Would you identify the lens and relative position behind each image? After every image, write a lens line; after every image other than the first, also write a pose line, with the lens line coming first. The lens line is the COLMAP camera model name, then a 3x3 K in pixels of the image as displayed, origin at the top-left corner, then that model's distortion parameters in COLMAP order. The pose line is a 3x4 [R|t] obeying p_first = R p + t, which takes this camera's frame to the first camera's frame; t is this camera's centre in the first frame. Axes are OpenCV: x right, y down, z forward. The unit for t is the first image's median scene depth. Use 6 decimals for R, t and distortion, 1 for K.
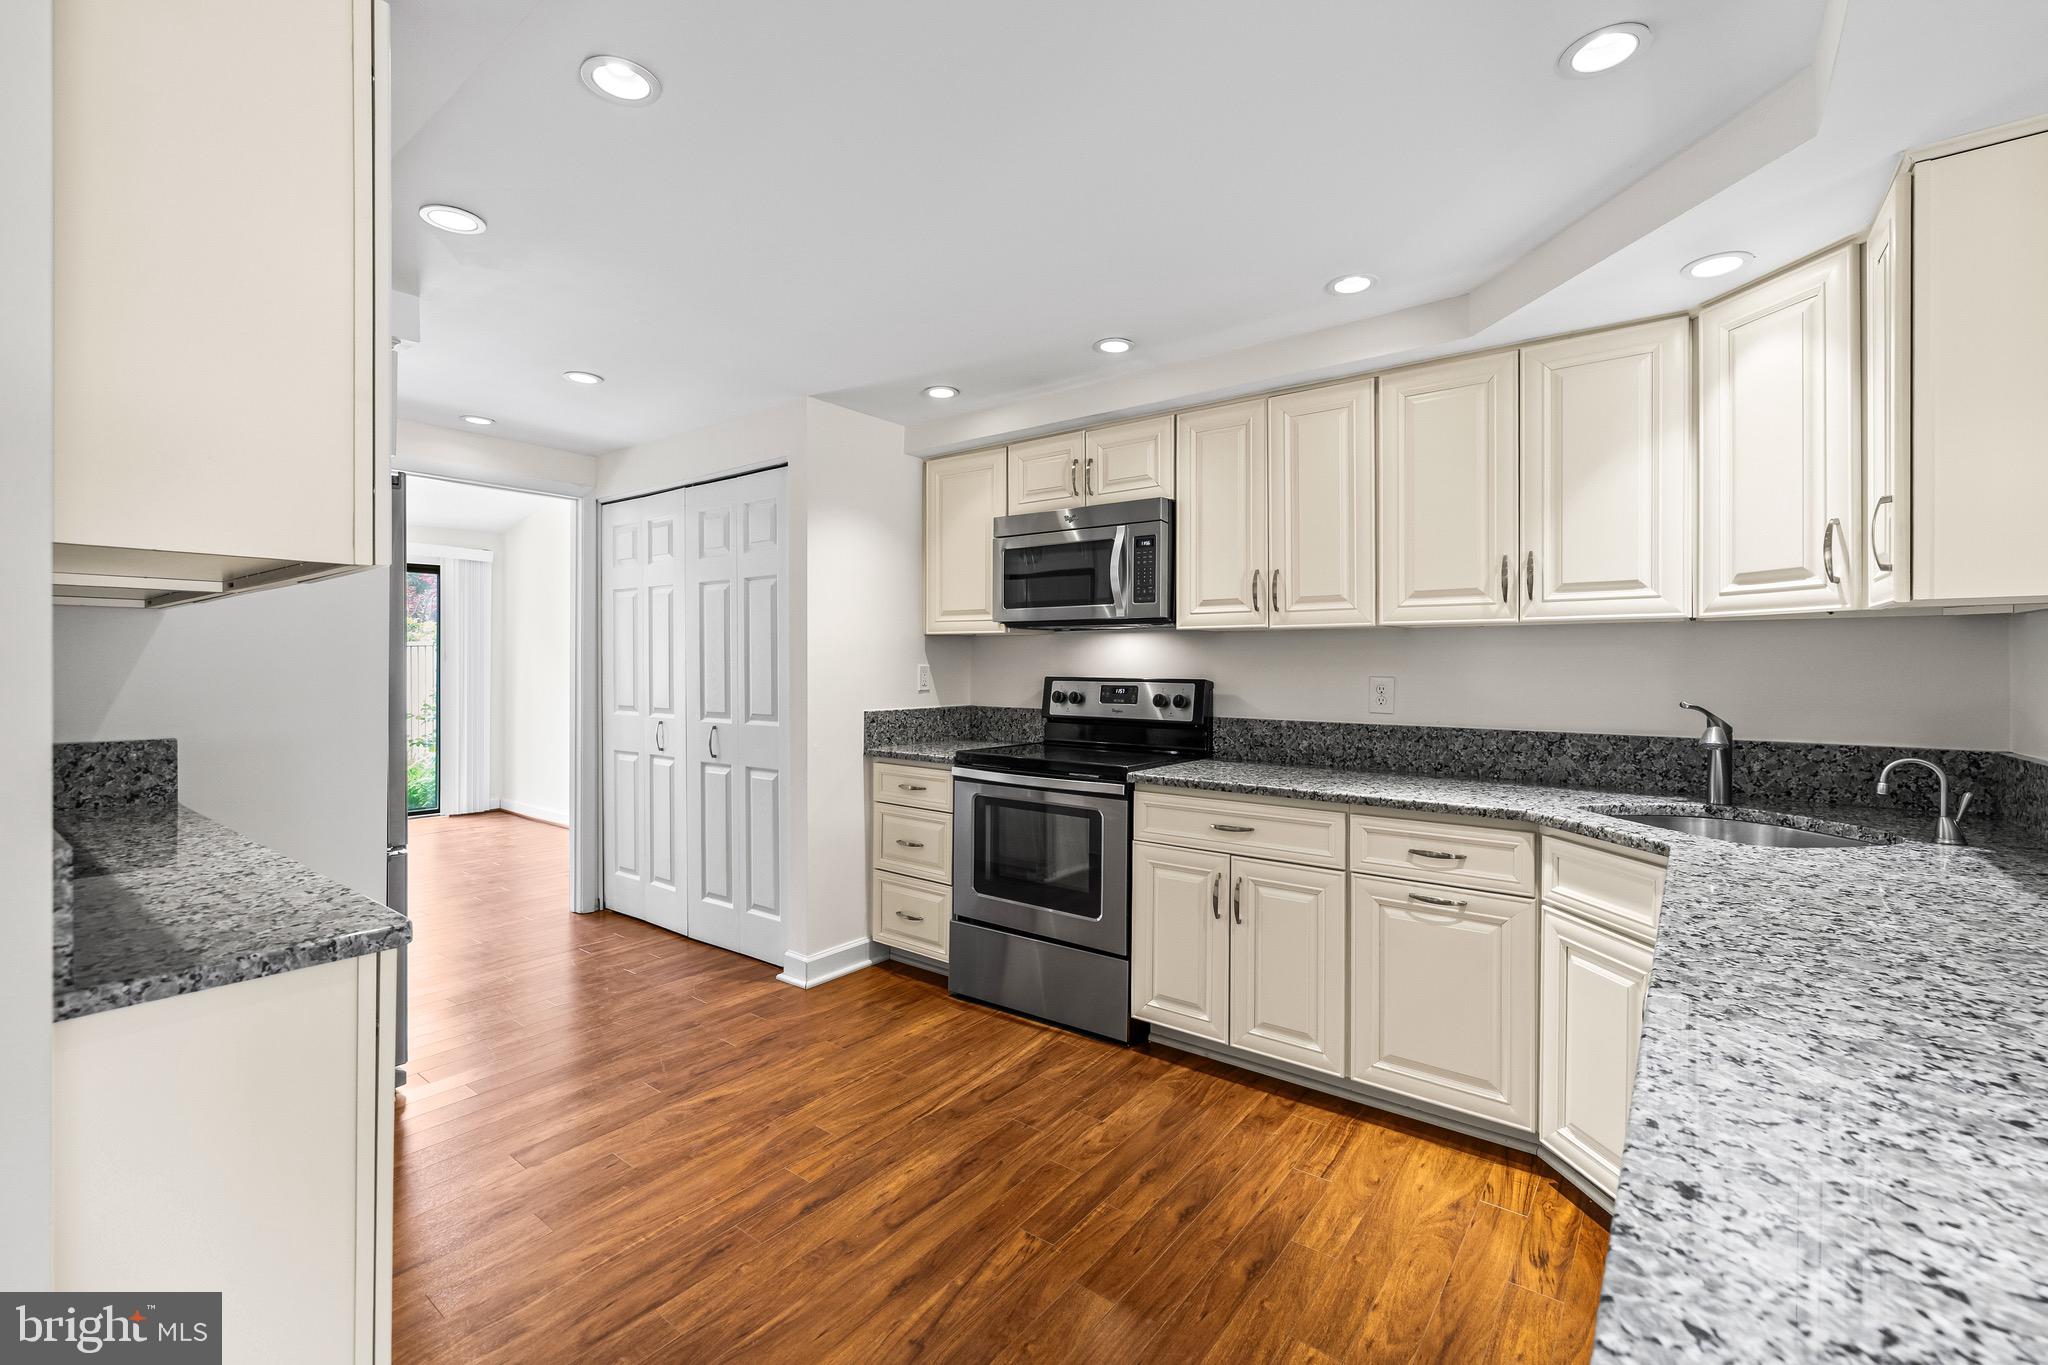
lens RADIAL K [[868.9, 0, 1031.5], [0, 868.9, 664.9], [0, 0, 1]] dist [0.001814, 0.002294]
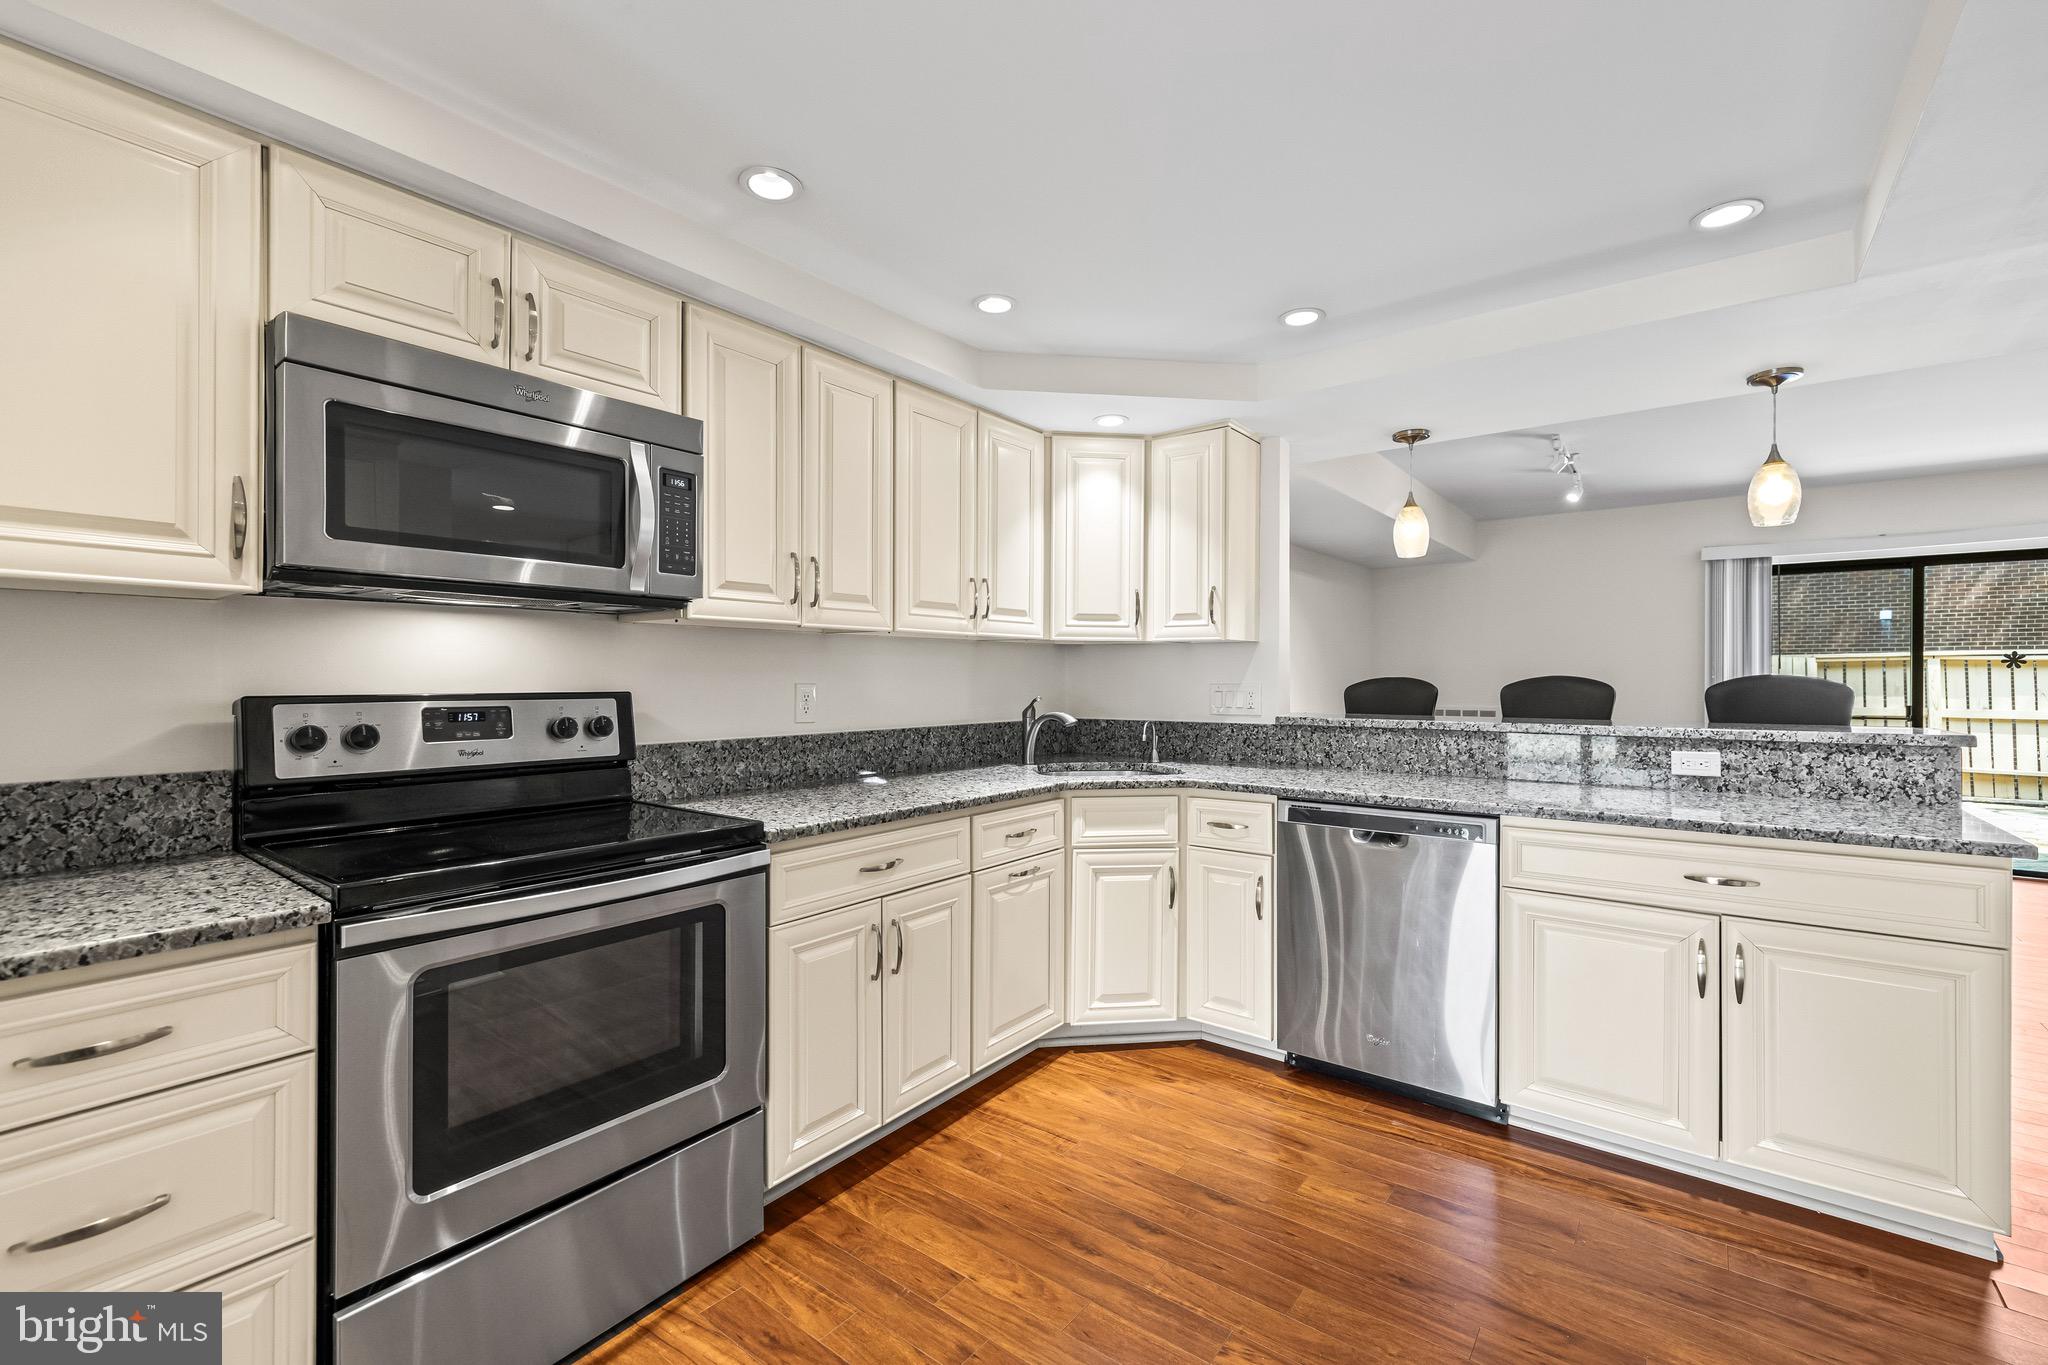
lens RADIAL K [[868.9, 0, 1025.0], [0, 868.9, 681.5], [0, 0, 1]] dist [0.001814, 0.002294]
pose [[0.002195, -0.009456, 0.999953, -0.519978], [0.000009, 0.999955, 0.009456, 0.002679], [-0.999998, -0.000012, 0.002195, 0.741290]]
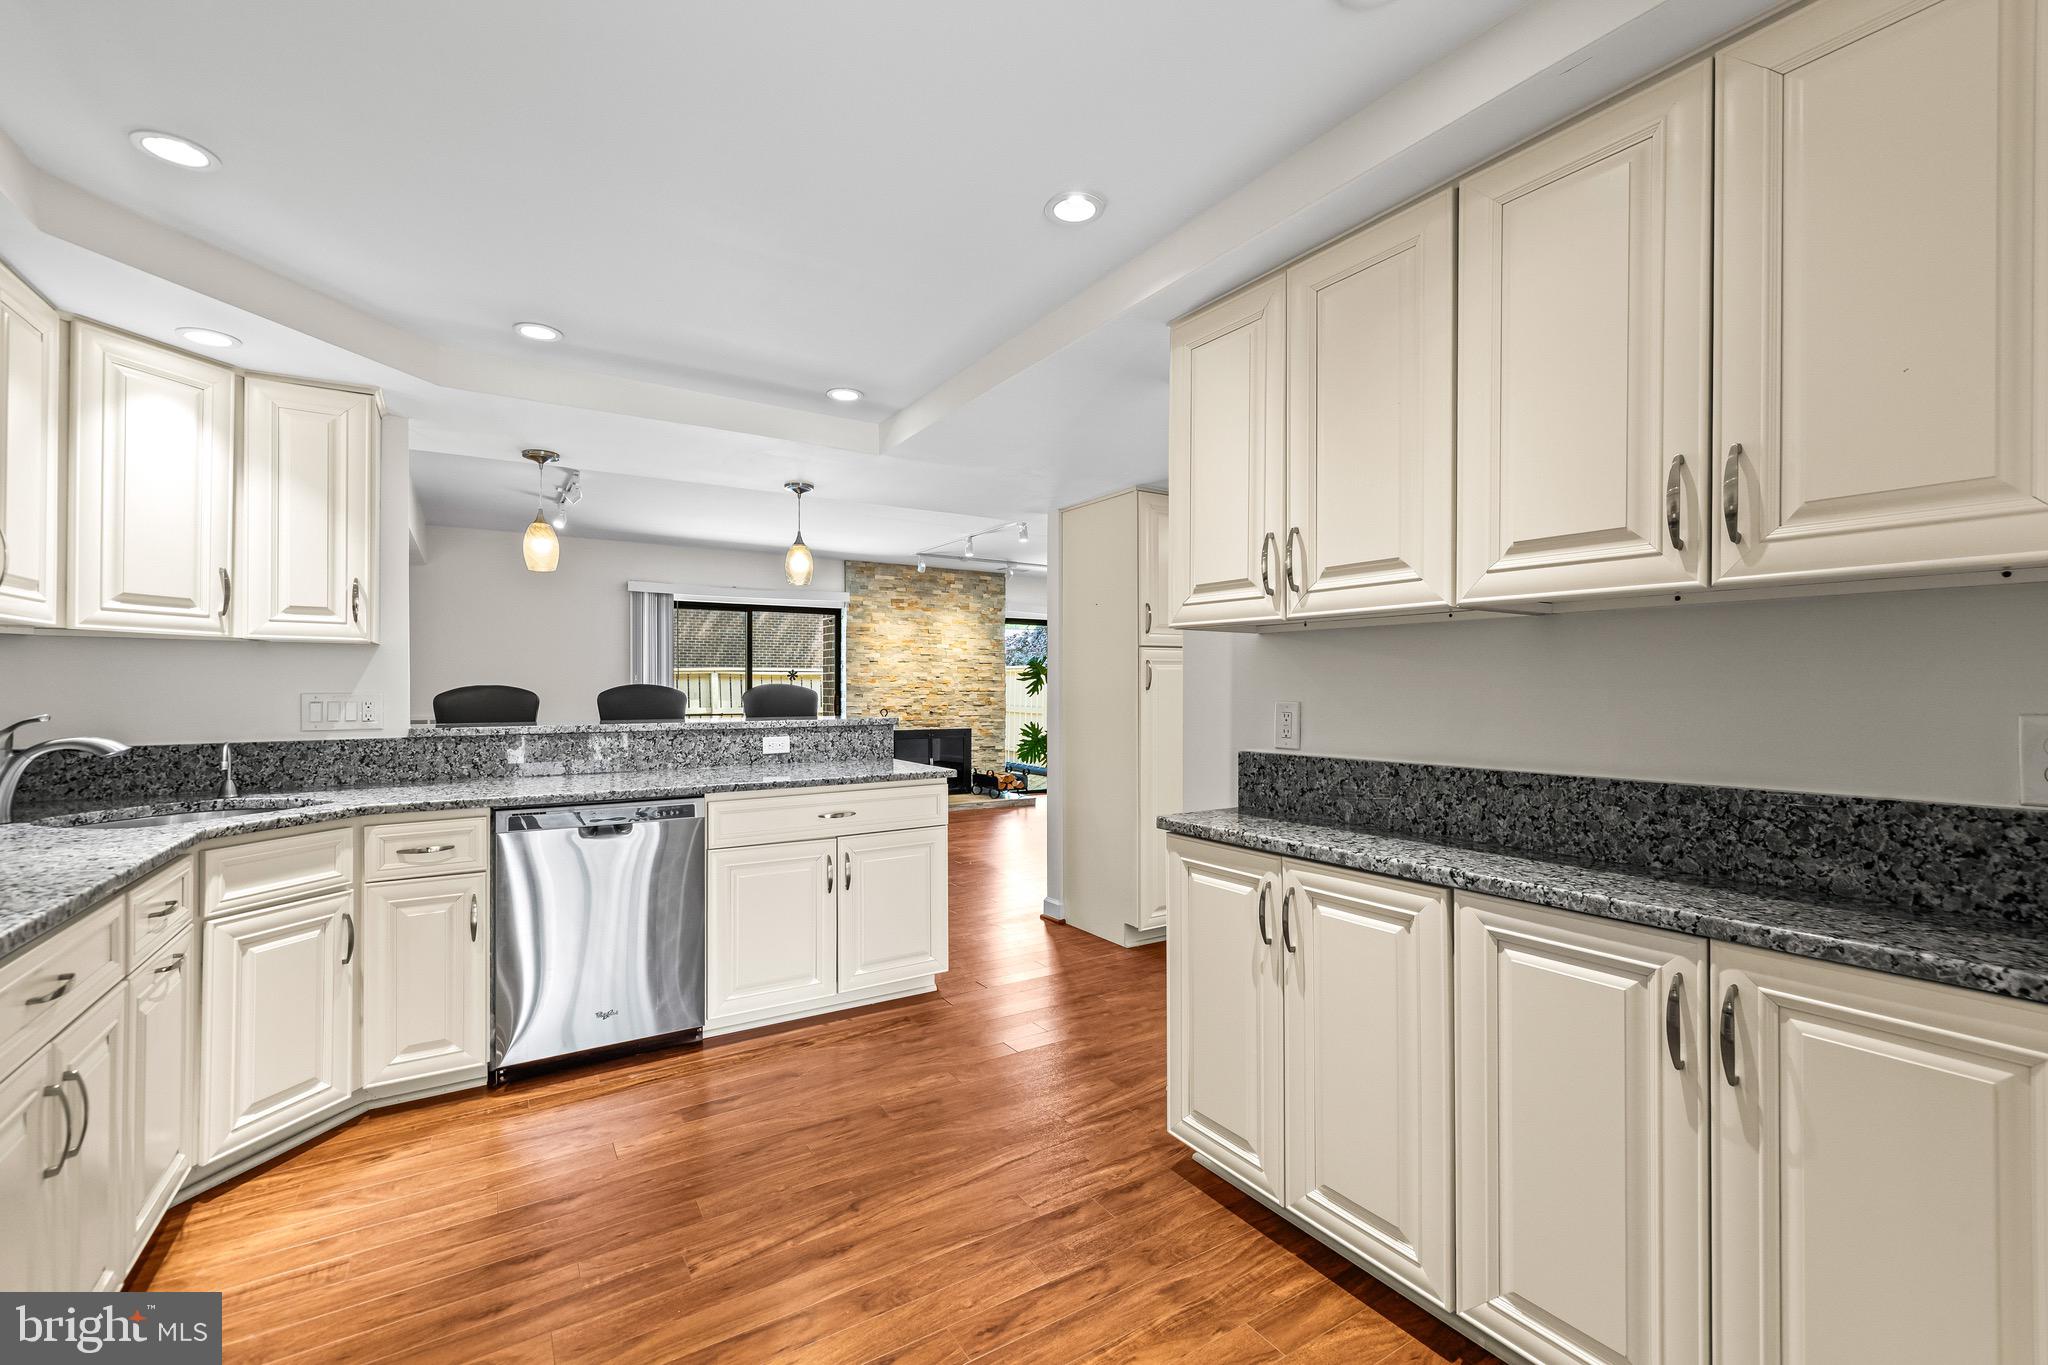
lens RADIAL K [[868.9, 0, 1028.3], [0, 868.9, 683.7], [0, 0, 1]] dist [0.001814, 0.002294]
pose [[-0.939059, -0.003647, 0.343737, -0.425347], [-0.004128, 0.999991, -0.000668, 0.003674], [-0.343731, -0.002046, -0.939066, 1.110308]]
